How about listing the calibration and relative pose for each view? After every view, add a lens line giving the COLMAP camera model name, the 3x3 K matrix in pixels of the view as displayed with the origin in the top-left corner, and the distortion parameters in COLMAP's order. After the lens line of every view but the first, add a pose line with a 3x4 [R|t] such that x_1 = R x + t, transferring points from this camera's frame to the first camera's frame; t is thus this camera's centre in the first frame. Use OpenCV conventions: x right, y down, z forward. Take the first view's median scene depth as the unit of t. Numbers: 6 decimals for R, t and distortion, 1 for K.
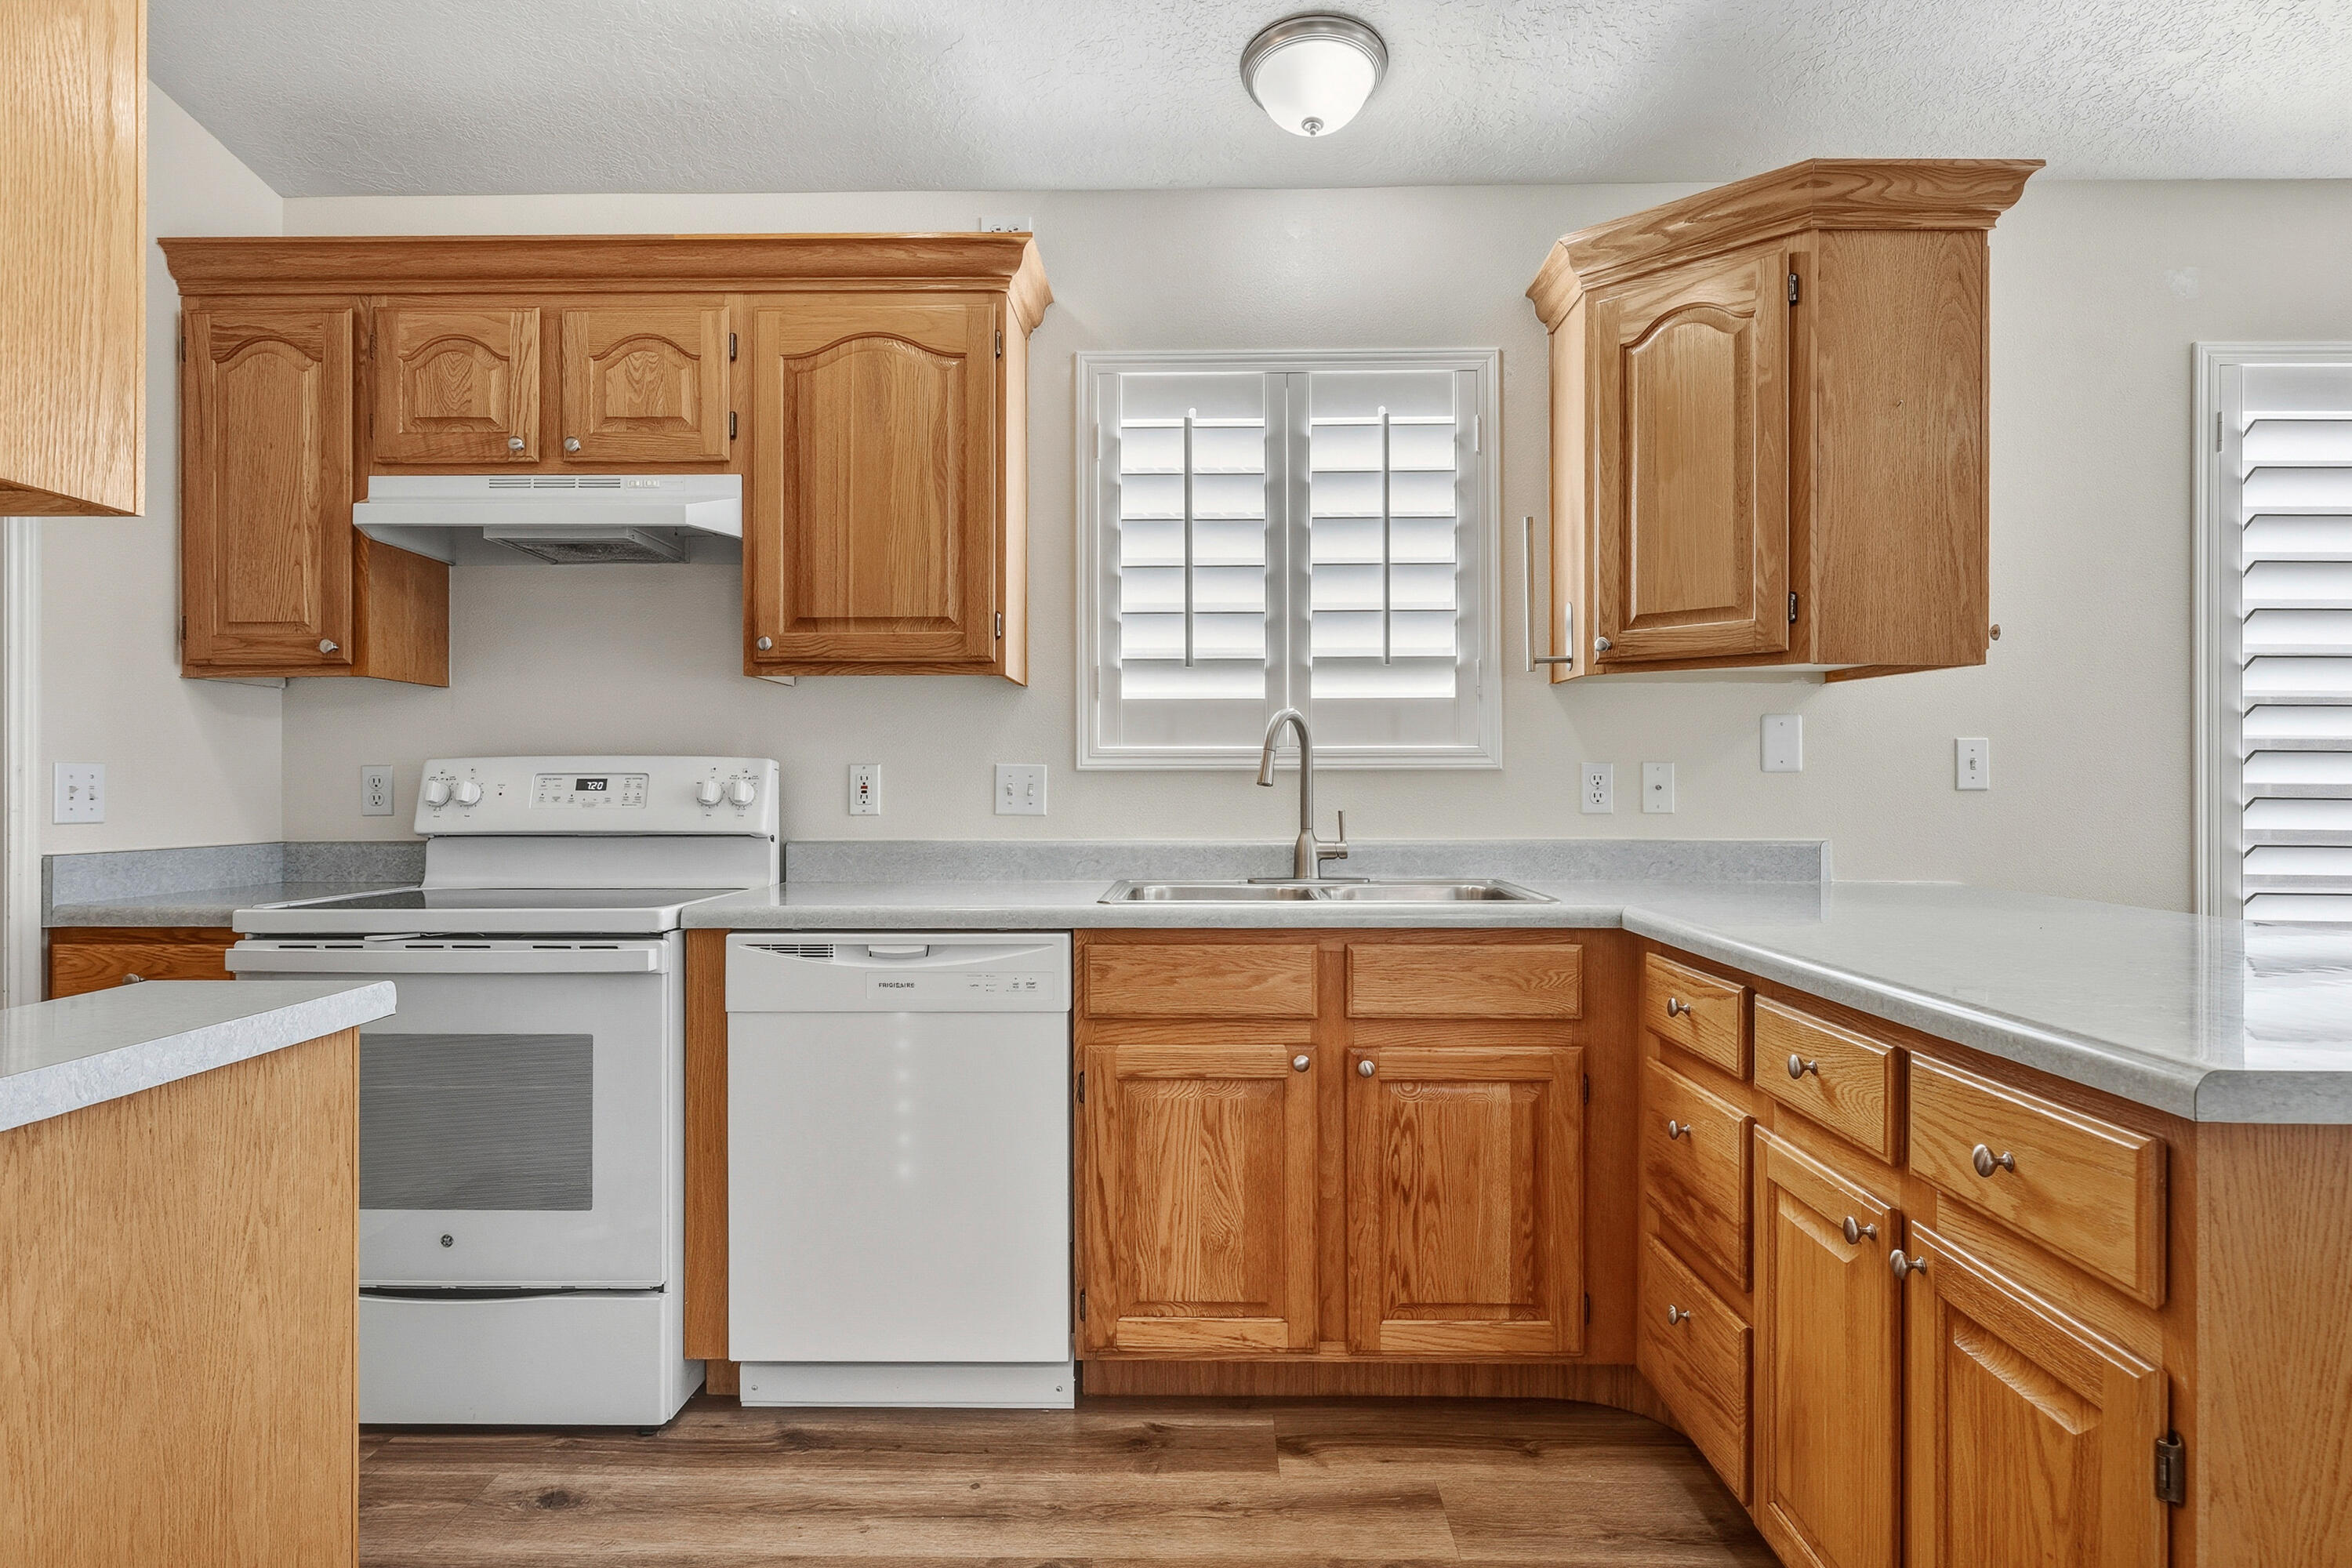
lens RADIAL K [[1421.8, 0, 1177.4], [0, 1421.8, 787.2], [0, 0, 1]] dist [0.000015, 0.000040]
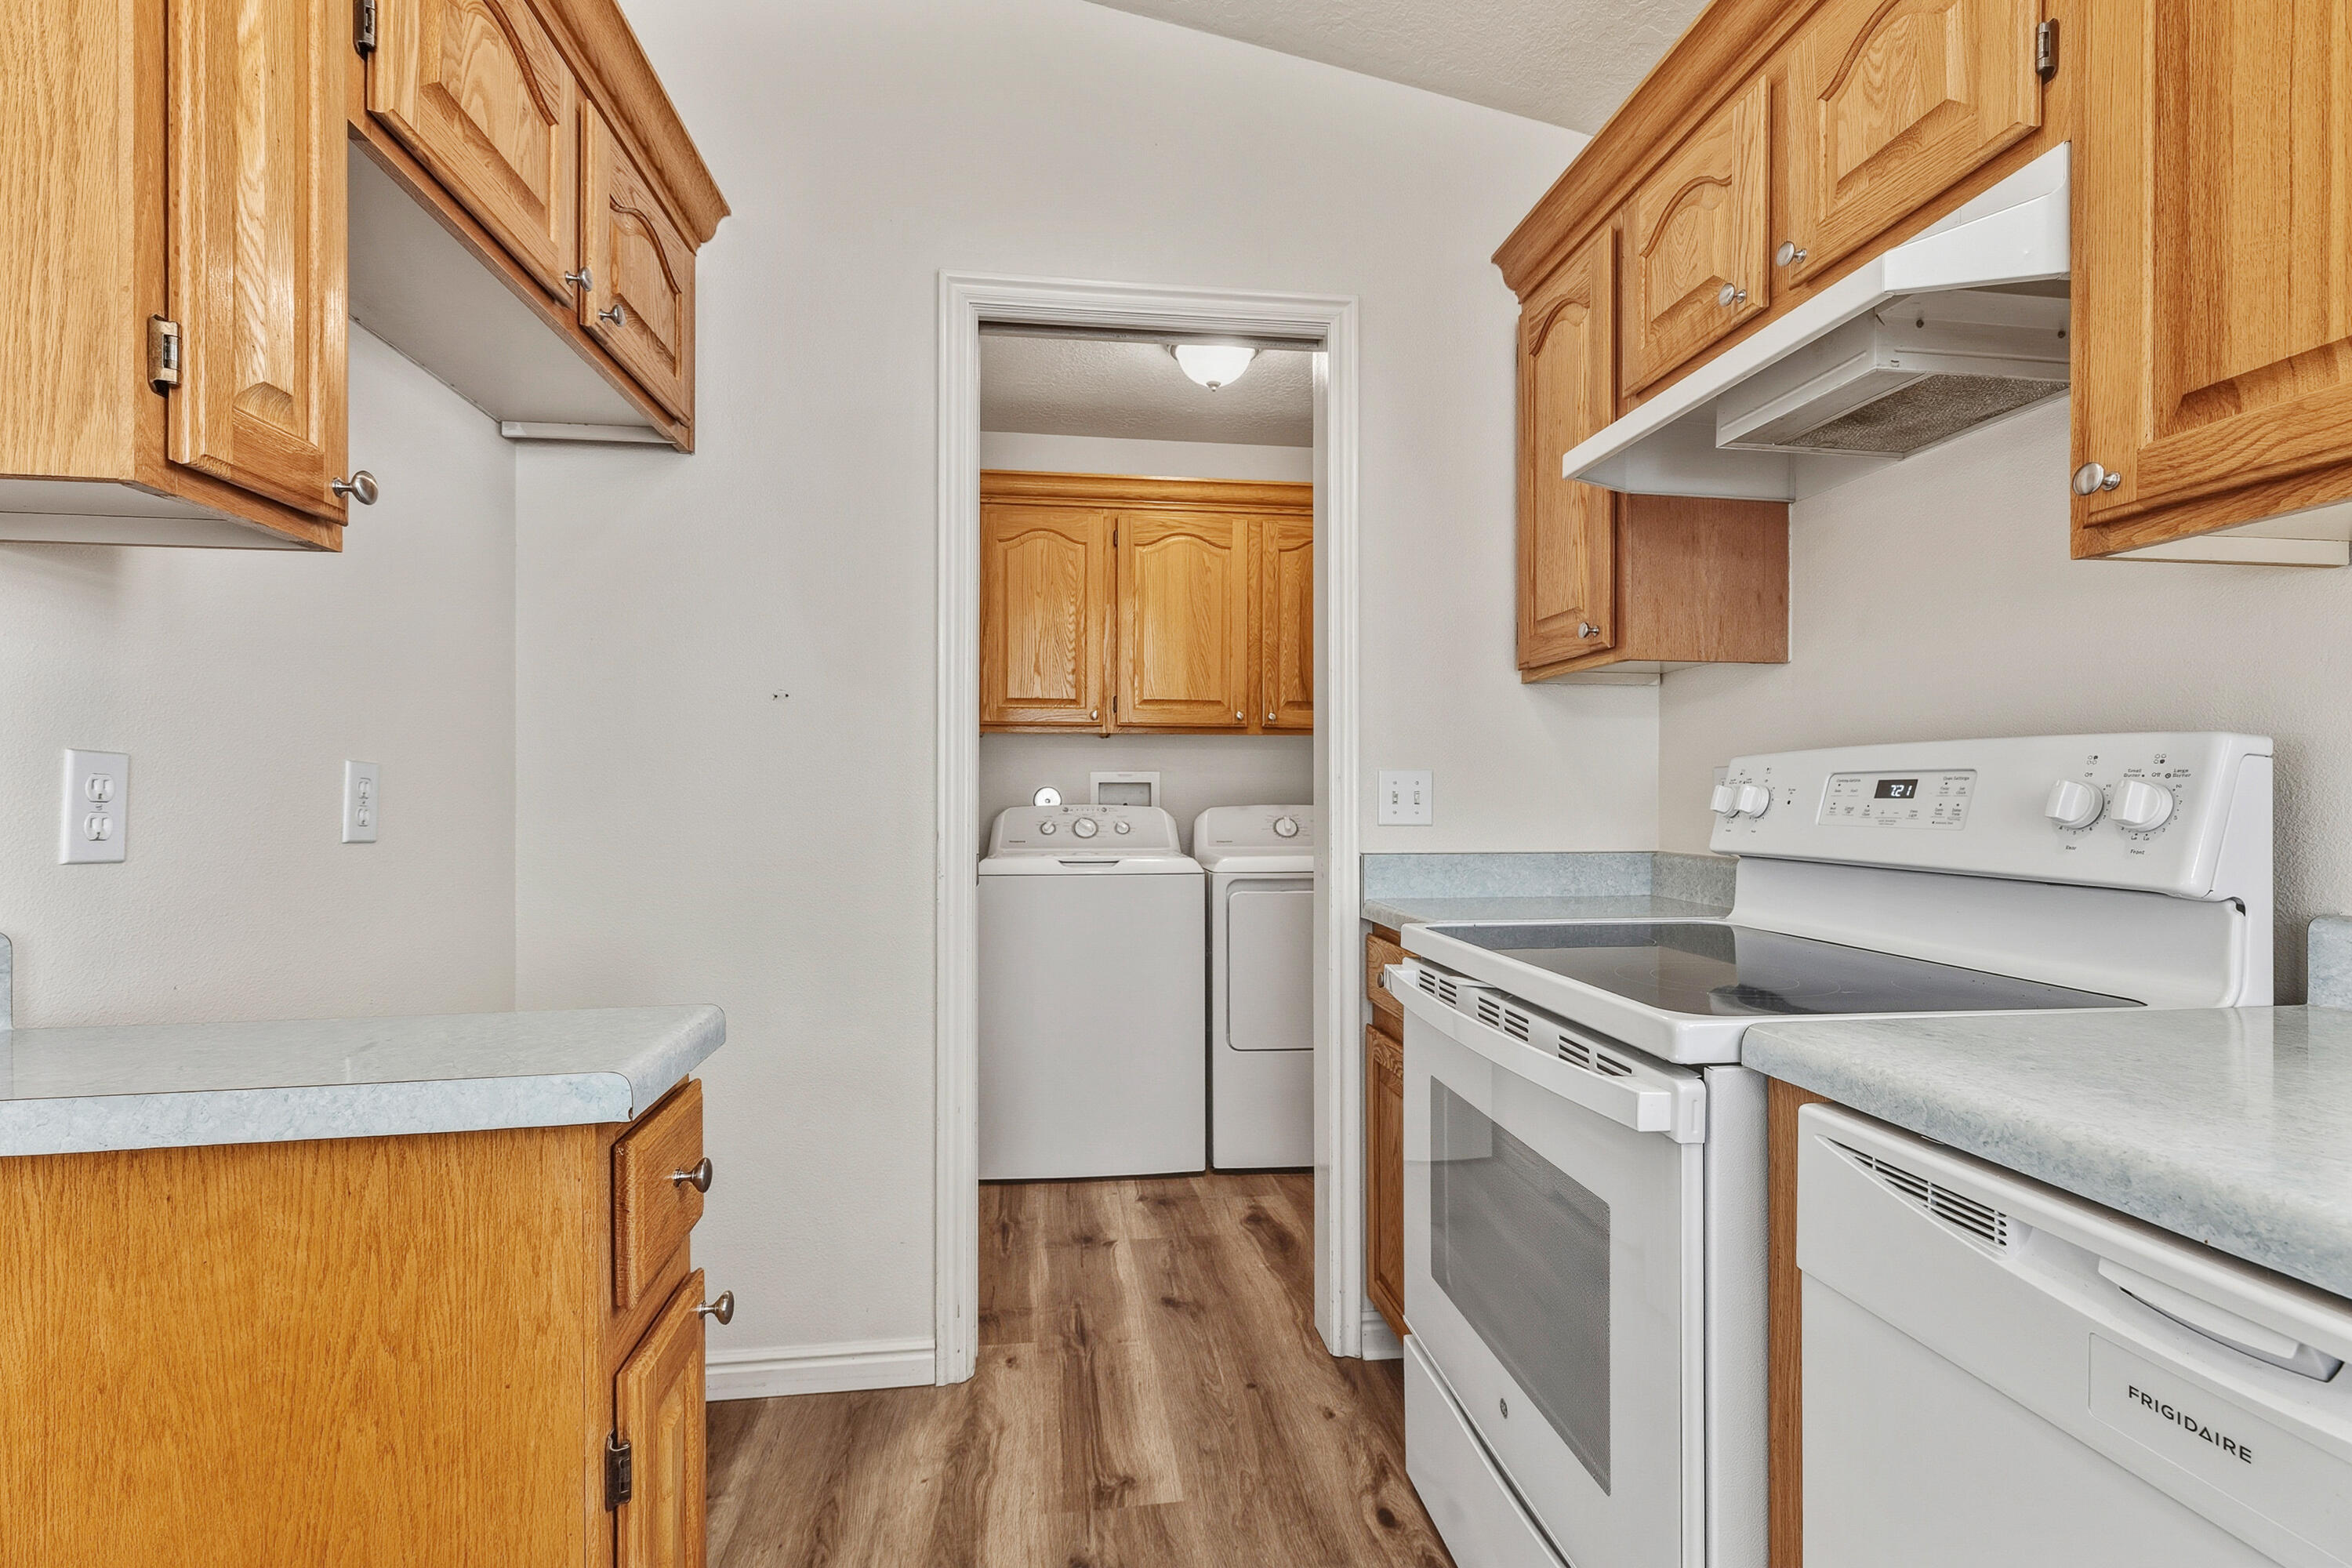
lens RADIAL K [[1048.4, 0, 1177.3], [0, 1048.4, 798.4], [0, 0, 1]] dist [0.003806, 0.001070]
pose [[0.153408, 0.007035, -0.988138, -0.000864], [0.001463, 0.999972, 0.007347, -0.001577], [0.988162, -0.002573, 0.153393, 0.653523]]
